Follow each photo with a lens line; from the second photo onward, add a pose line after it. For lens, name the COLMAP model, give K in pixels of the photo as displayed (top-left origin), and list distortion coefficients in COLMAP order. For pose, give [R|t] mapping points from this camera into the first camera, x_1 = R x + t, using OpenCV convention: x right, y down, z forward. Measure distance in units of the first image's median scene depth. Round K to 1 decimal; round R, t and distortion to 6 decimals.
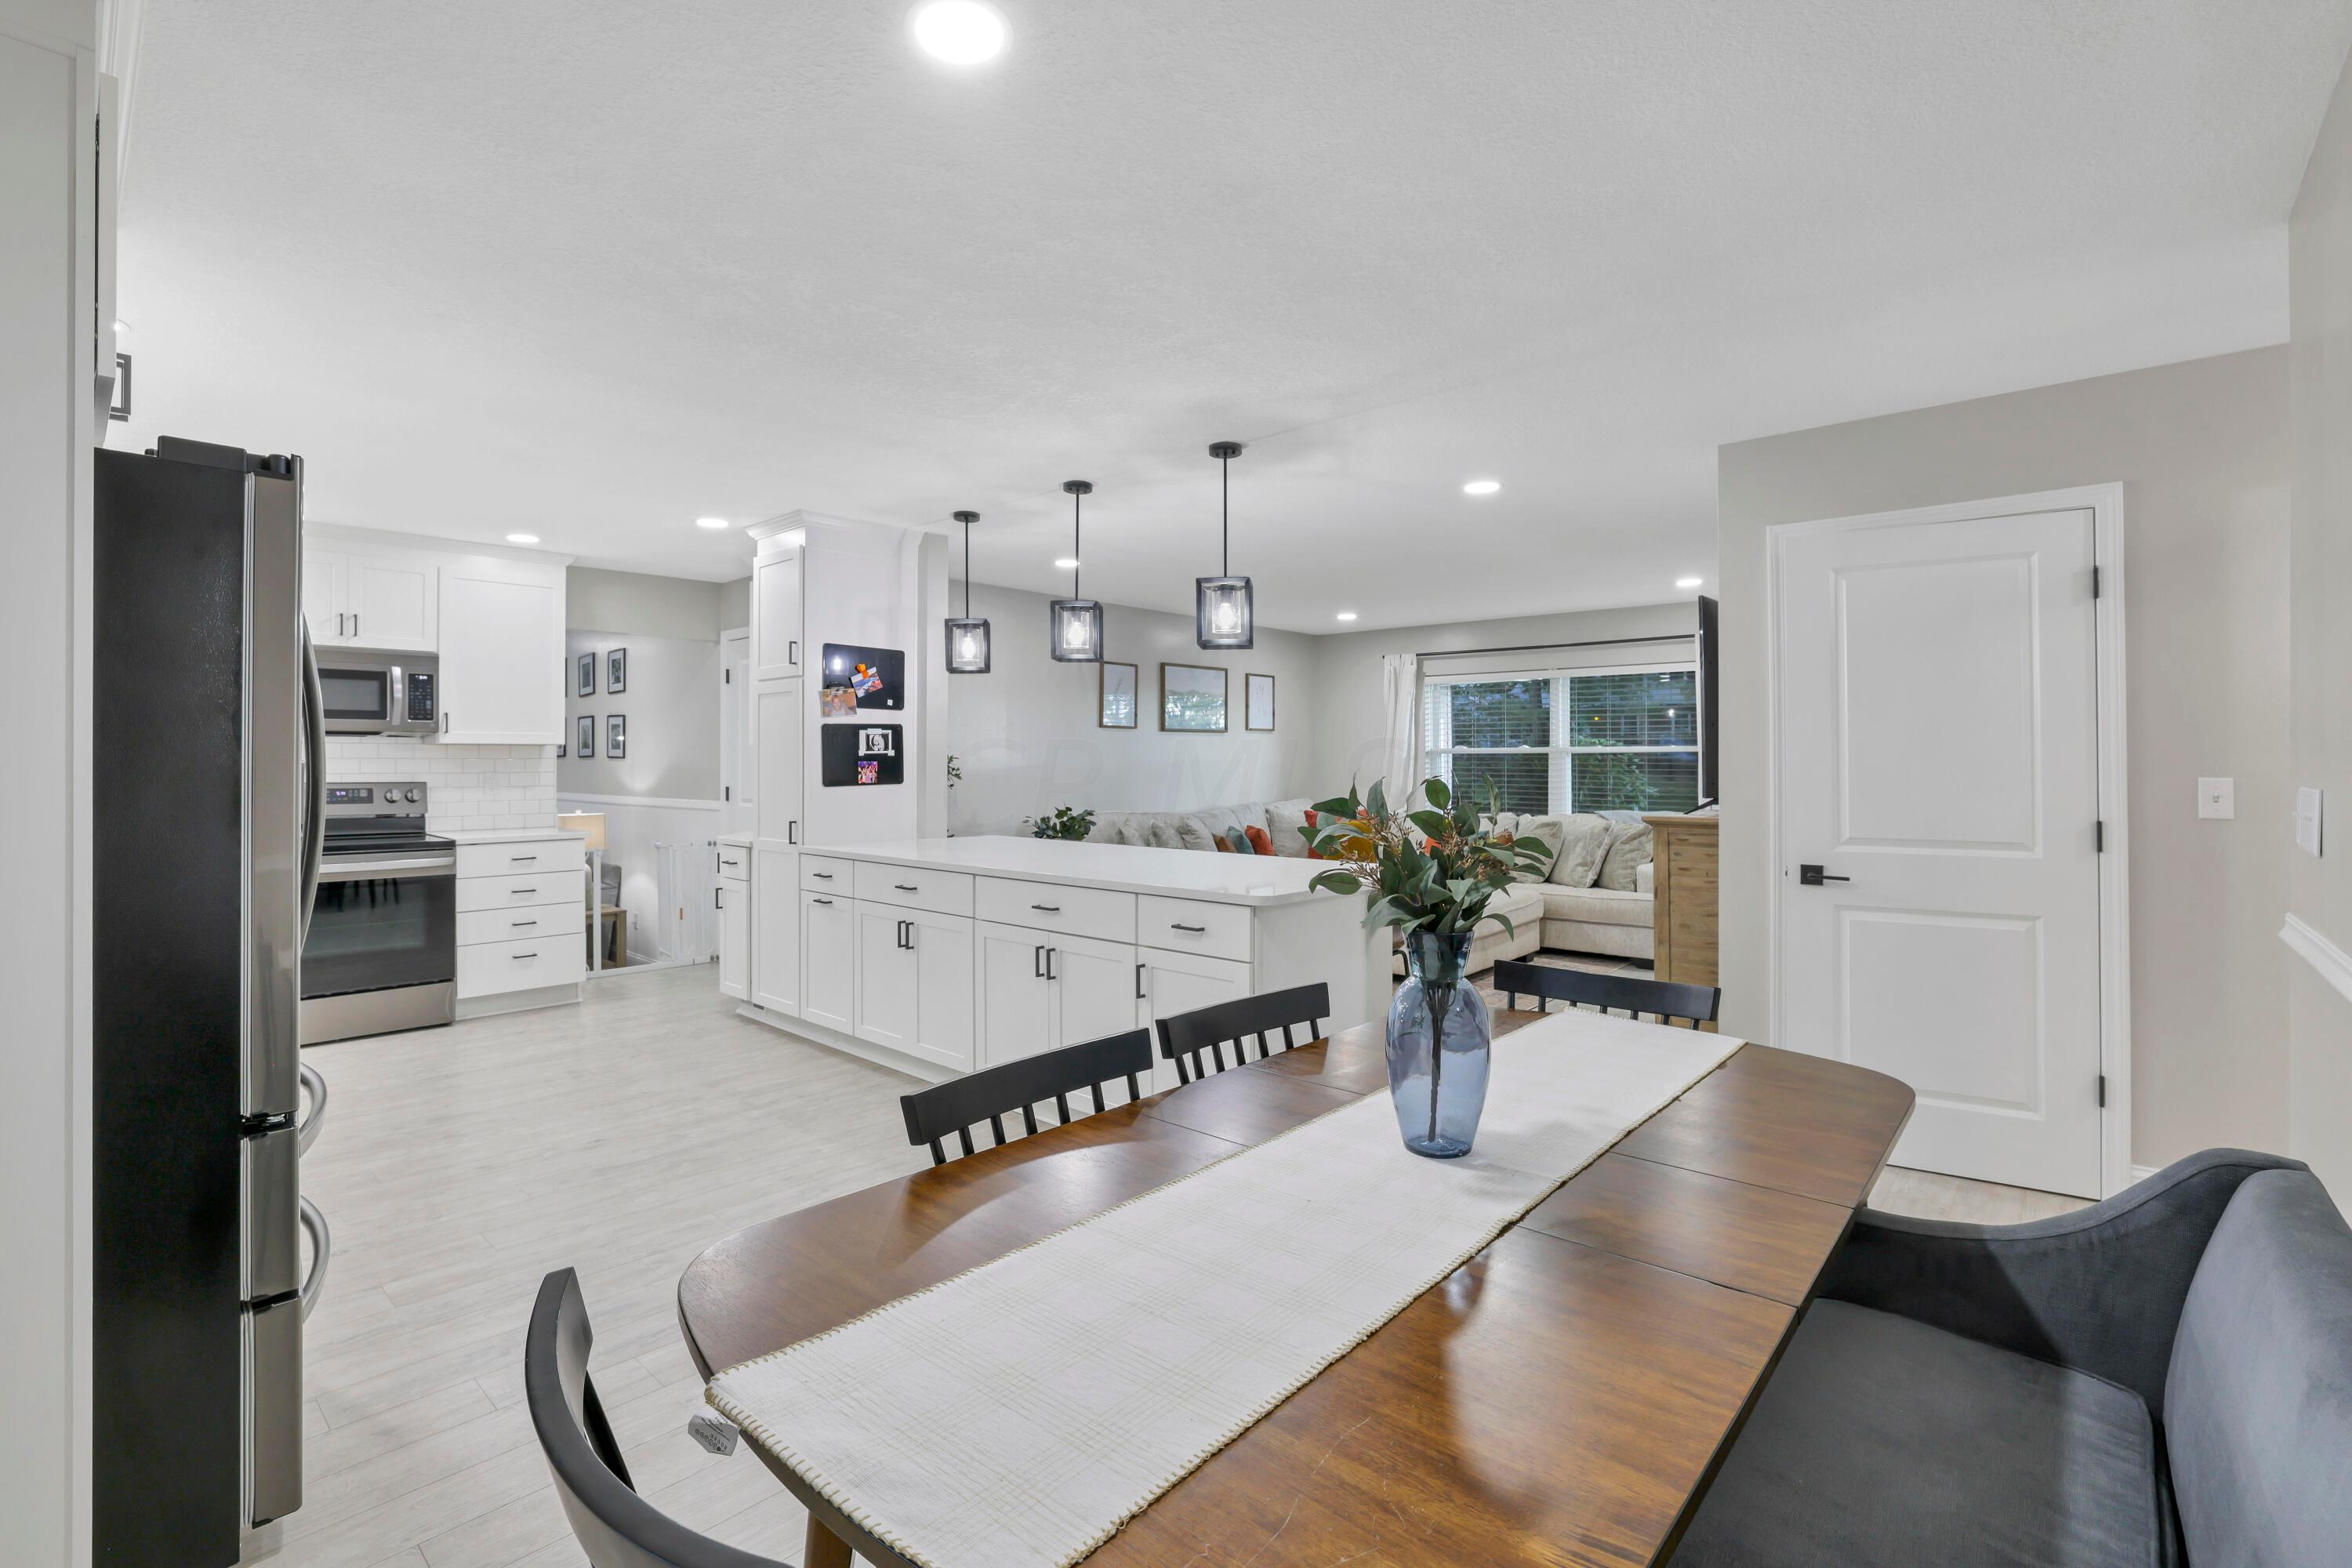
lens RADIAL K [[1069.2, 0, 1132.3], [0, 1069.2, 752.5], [0, 0, 1]] dist [-0.003370, 0.000015]
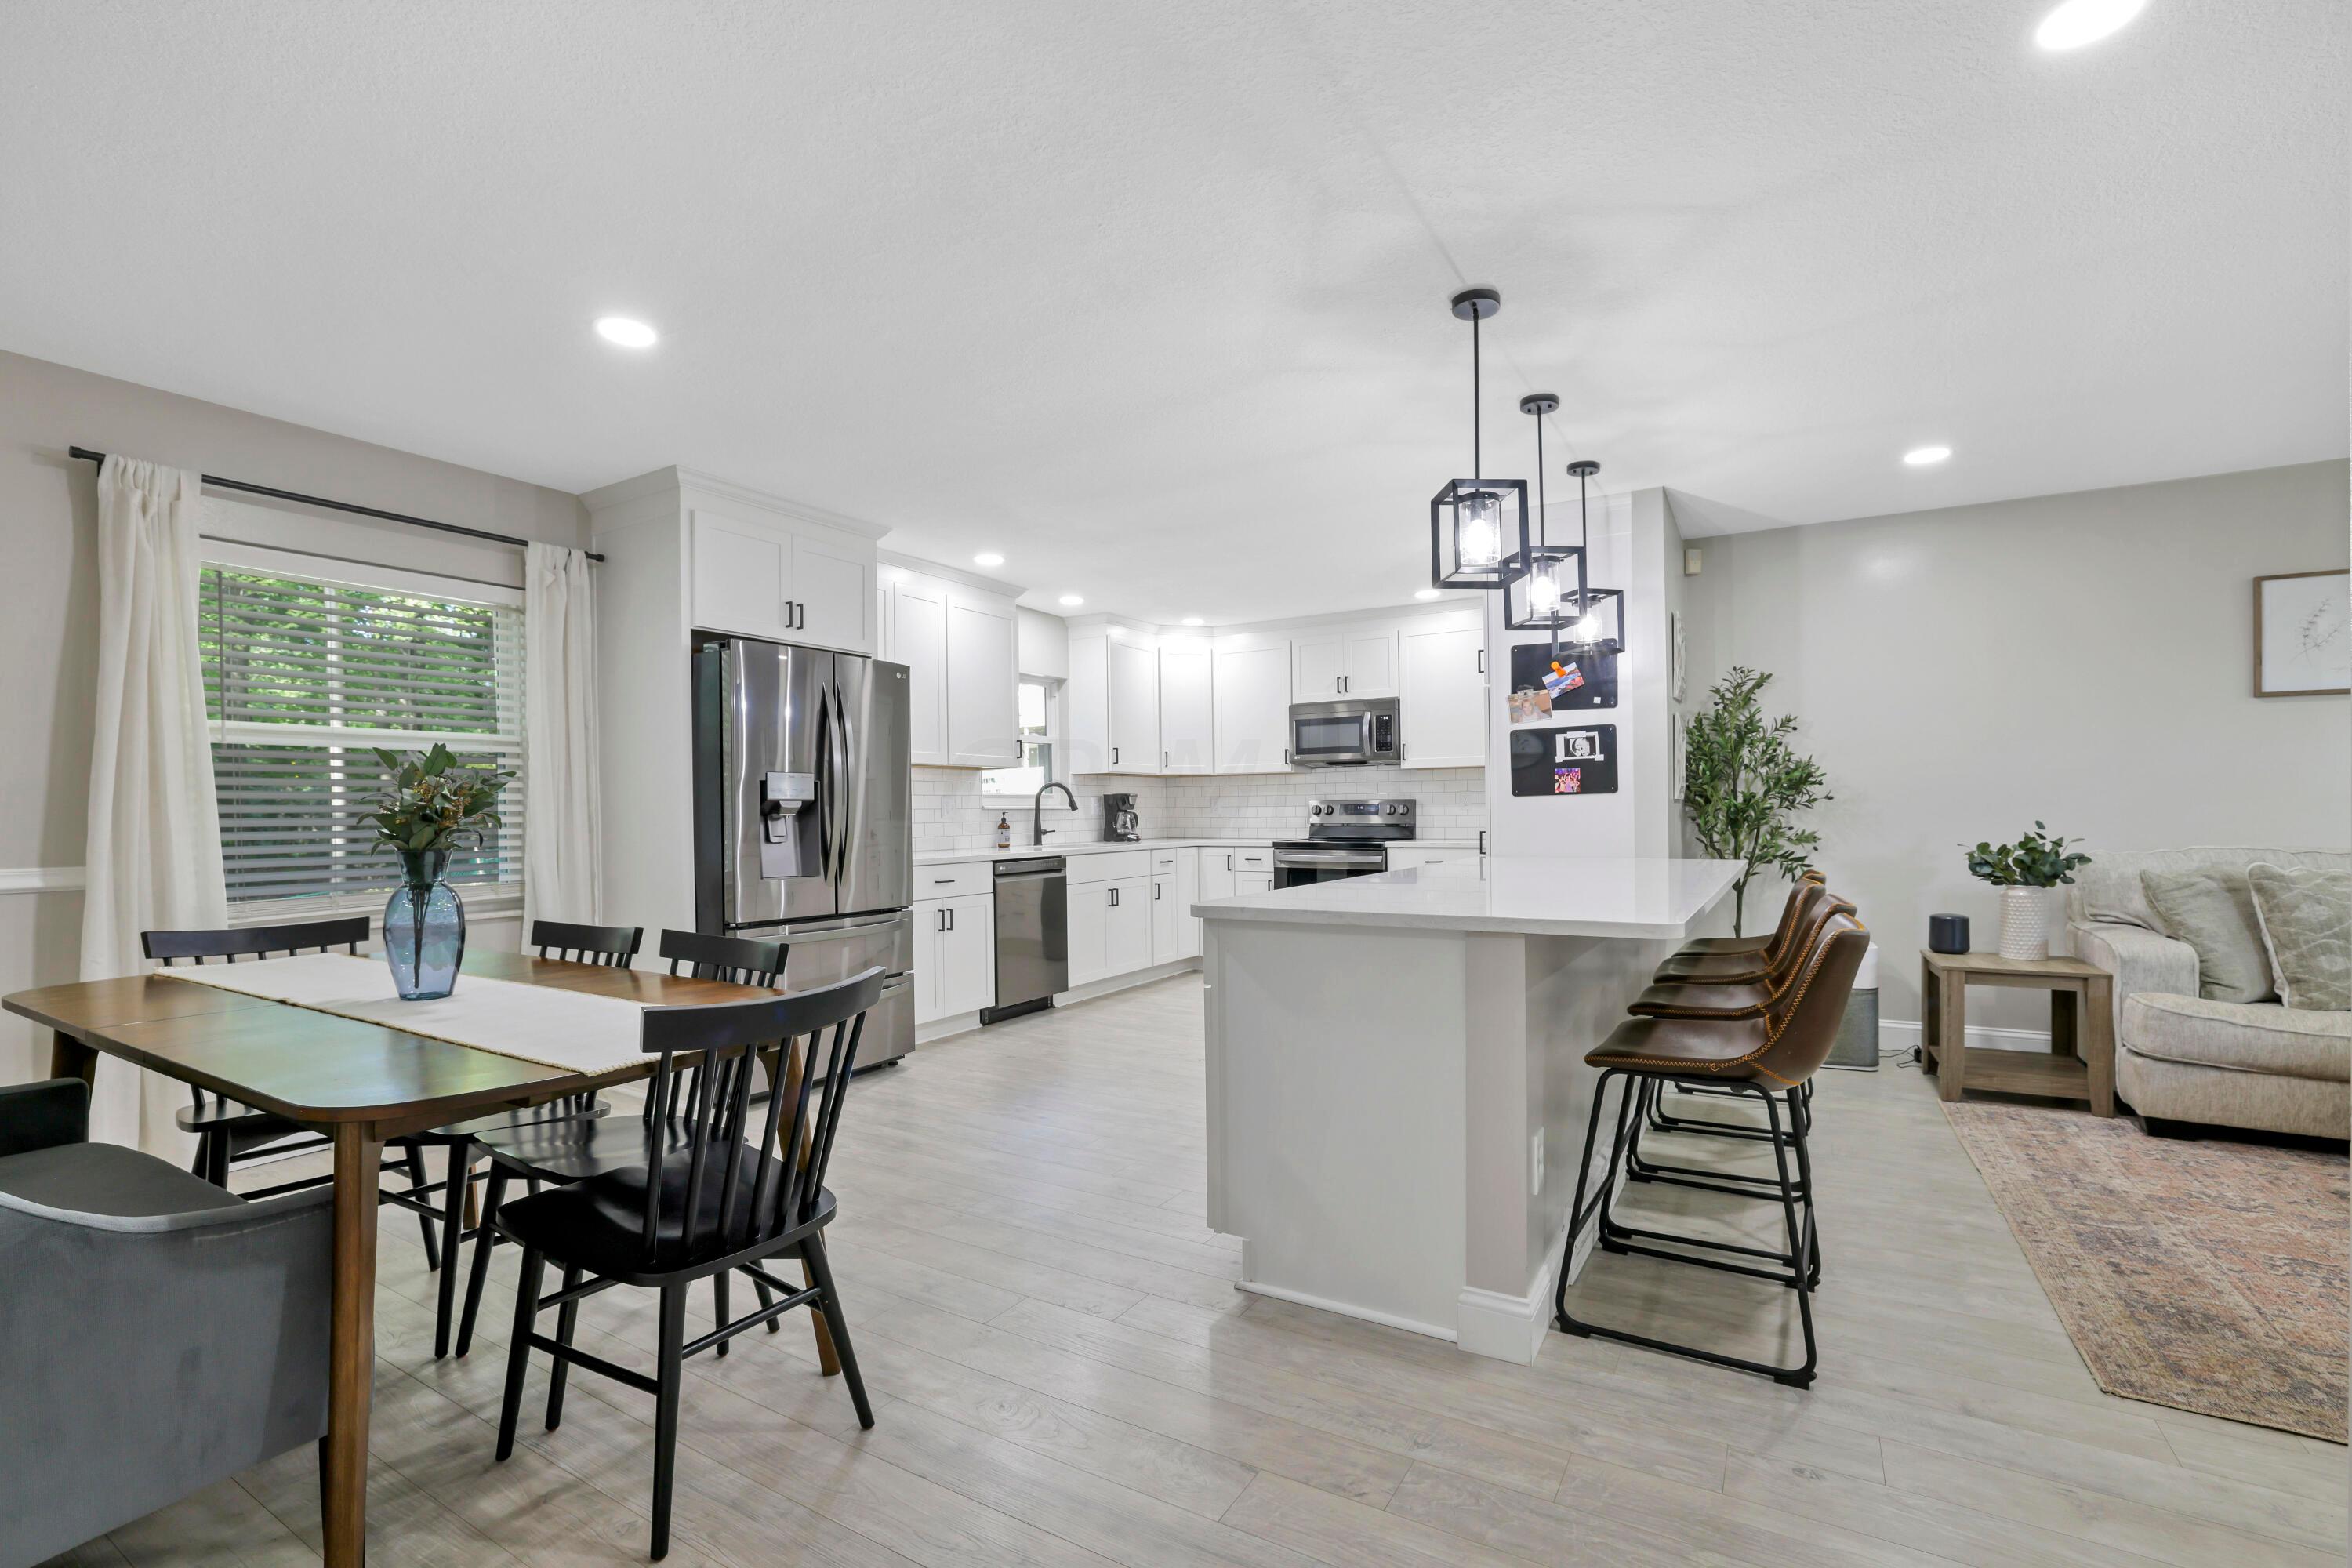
lens RADIAL K [[1042.3, 0, 1174.3], [0, 1042.3, 810.5], [0, 0, 1]] dist [-0.000881, -0.000028]
pose [[0.213624, 0.000045, -0.976916, 0.556435], [0.015234, 0.999878, 0.003377, 0.036897], [0.976797, -0.015603, 0.213598, 0.503031]]
